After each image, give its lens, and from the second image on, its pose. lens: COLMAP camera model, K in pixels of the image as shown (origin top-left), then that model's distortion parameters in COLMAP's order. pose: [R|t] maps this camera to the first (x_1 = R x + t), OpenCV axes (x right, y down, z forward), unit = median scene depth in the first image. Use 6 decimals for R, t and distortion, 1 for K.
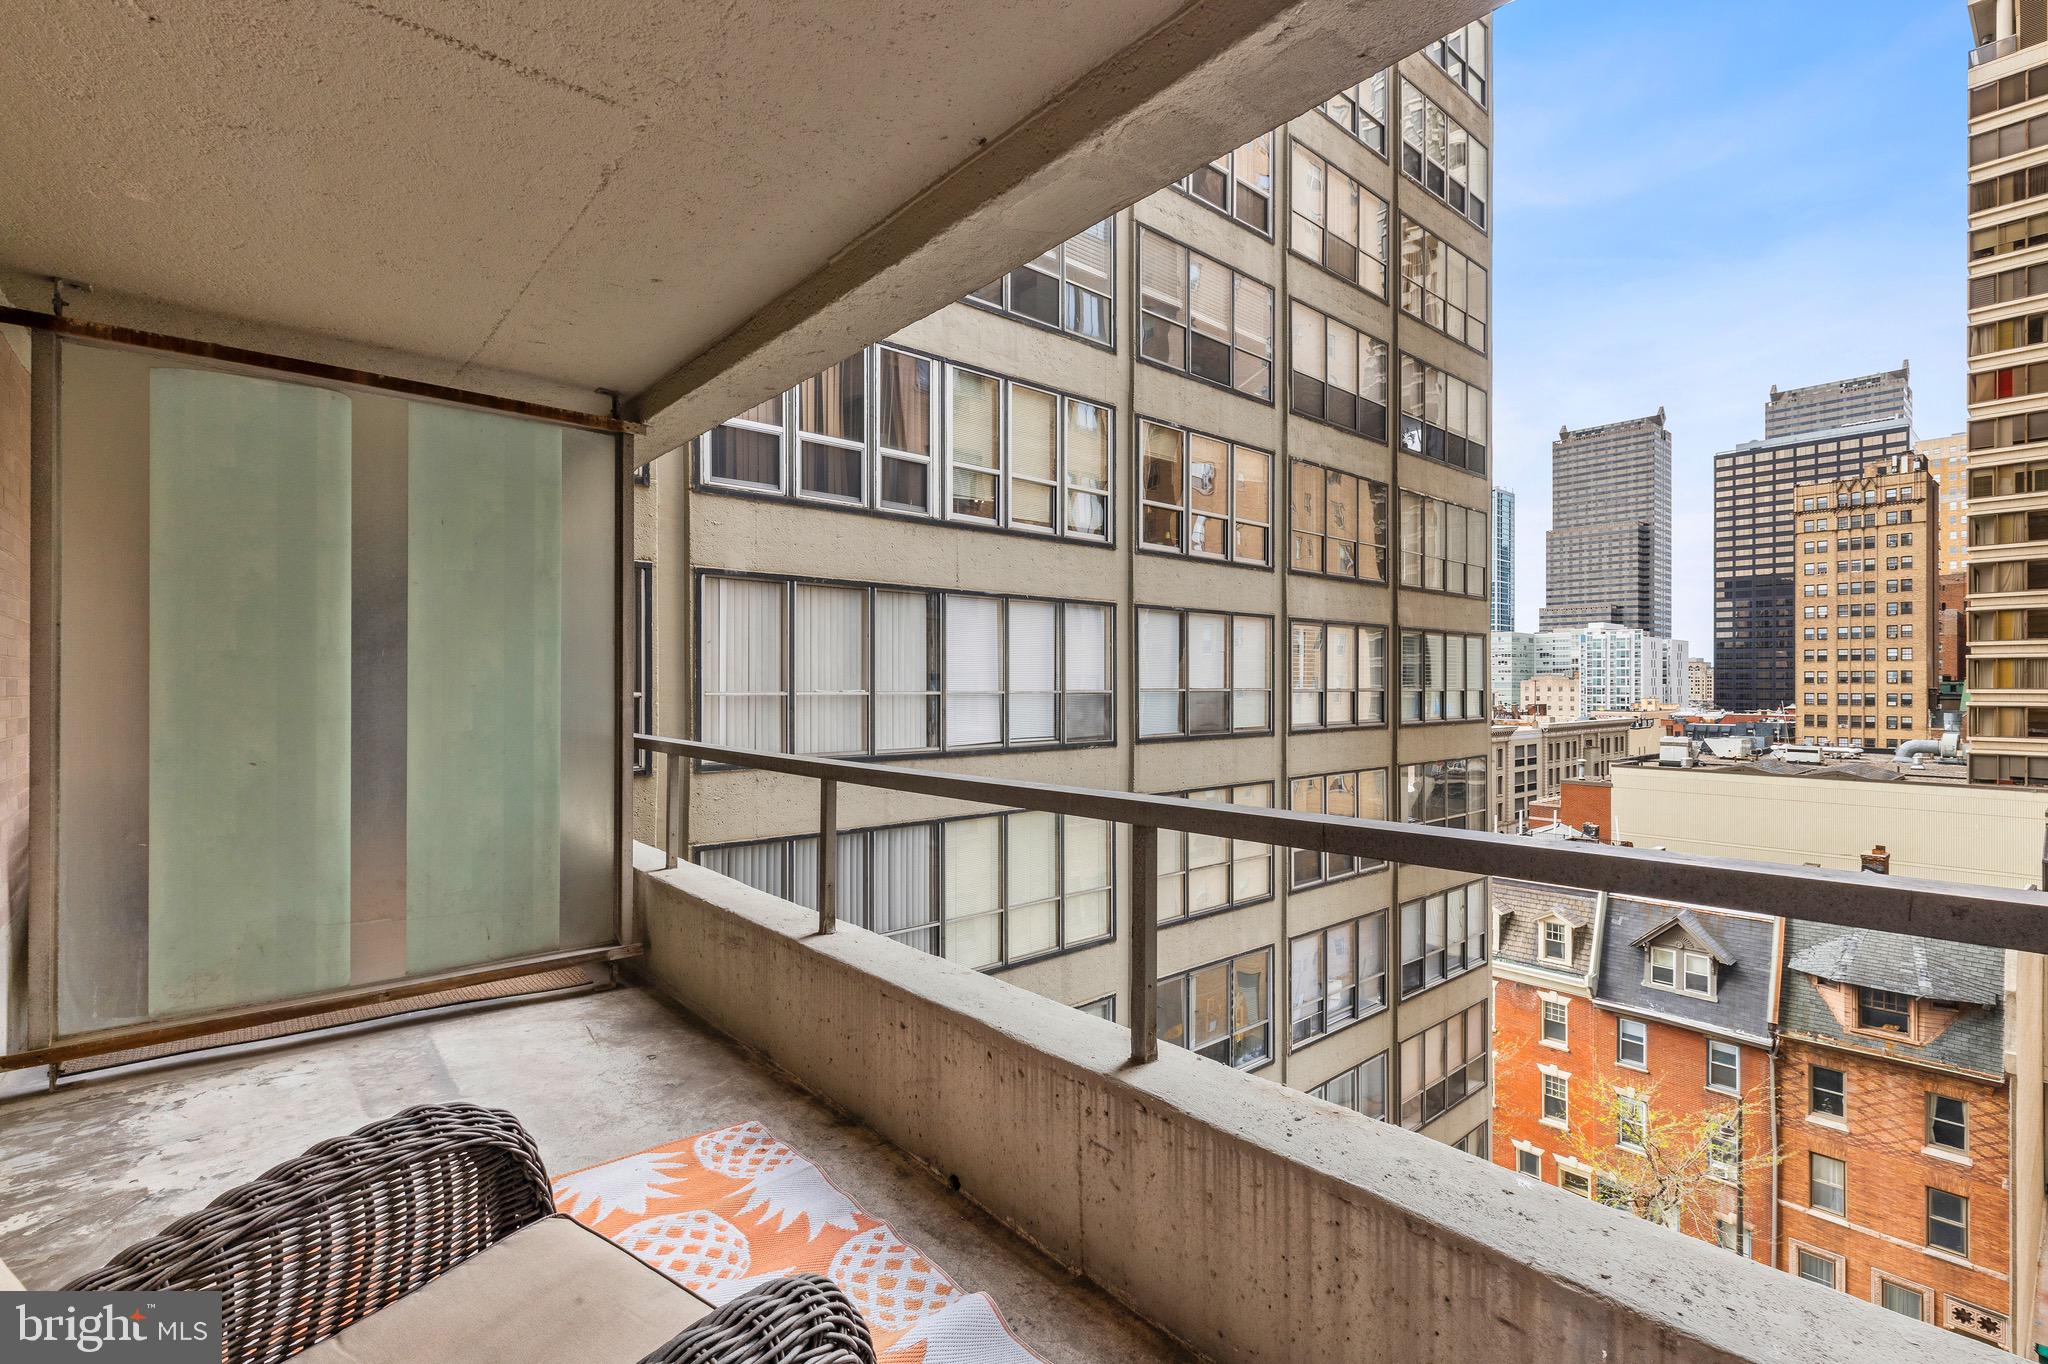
lens RADIAL K [[925.7, 0, 1028.5], [0, 925.7, 681.2], [0, 0, 1]] dist [0.002954, -0.000352]
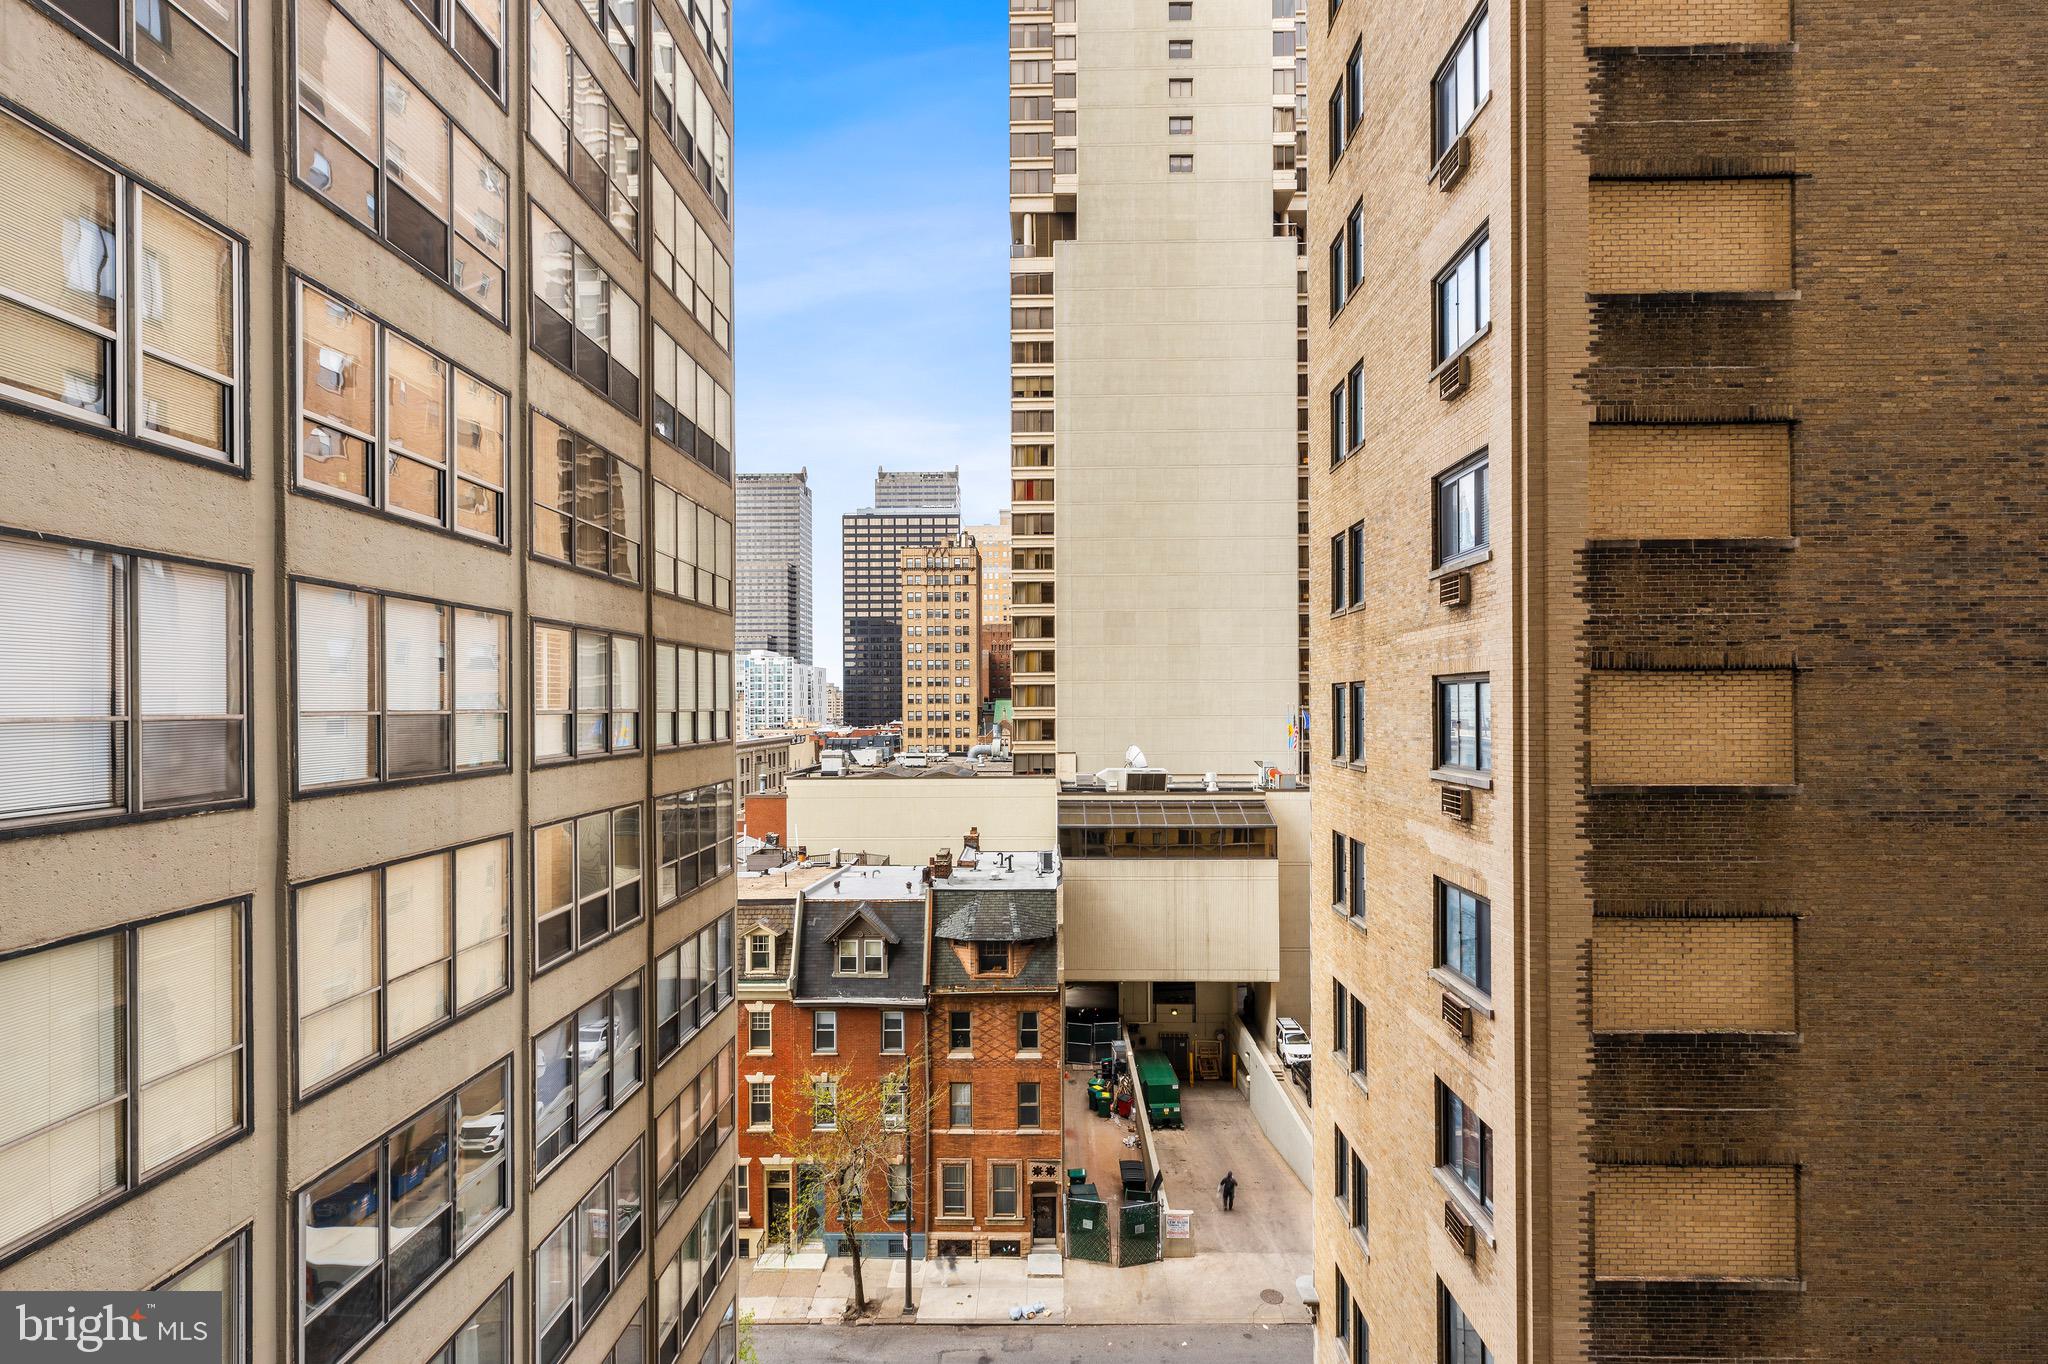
lens RADIAL K [[925.7, 0, 1018.2], [0, 925.7, 701.7], [0, 0, 1]] dist [0.002954, -0.000352]
pose [[0.669433, -0.002366, 0.742869, -0.009907], [0.003892, 0.999992, -0.000322, 0.001982], [-0.742862, 0.003106, 0.669437, 0.117606]]
